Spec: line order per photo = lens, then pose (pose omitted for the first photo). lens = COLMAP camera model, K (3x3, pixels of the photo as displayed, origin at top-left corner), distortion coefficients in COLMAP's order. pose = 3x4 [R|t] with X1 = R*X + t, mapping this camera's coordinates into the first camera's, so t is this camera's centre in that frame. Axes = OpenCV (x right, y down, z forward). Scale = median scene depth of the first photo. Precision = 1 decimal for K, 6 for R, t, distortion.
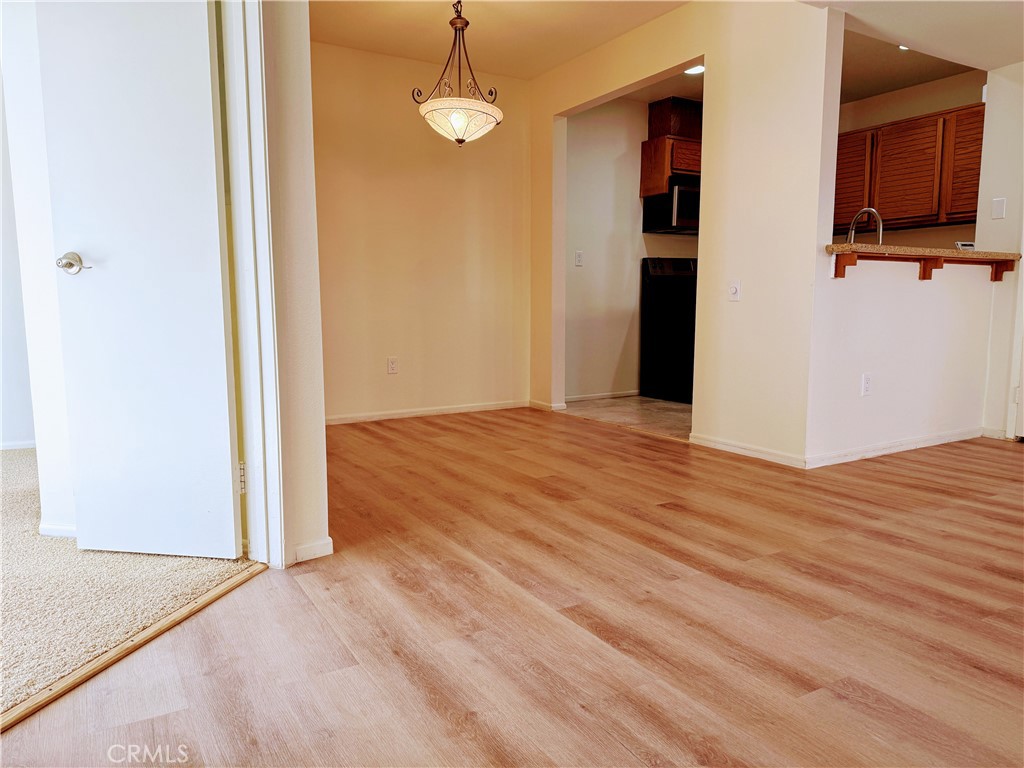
lens RADIAL K [[730.3, 0, 512.0], [0, 730.3, 384.0], [0, 0, 1]] dist [0.096896, -0.132968]
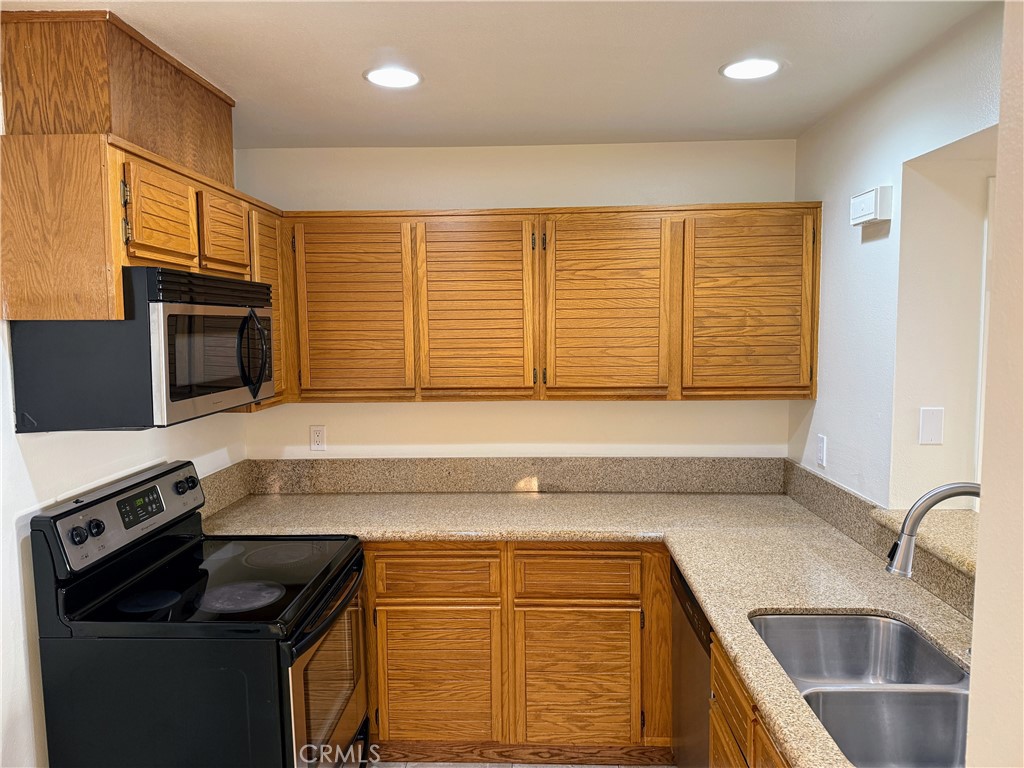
lens RADIAL K [[730.3, 0, 512.0], [0, 730.3, 384.0], [0, 0, 1]] dist [0.096896, -0.132968]
pose [[0.534730, -0.075820, 0.841615, 0.066952], [0.099276, 0.994706, 0.026535, -0.458726], [-0.839171, 0.069363, 0.539426, 1.422735]]
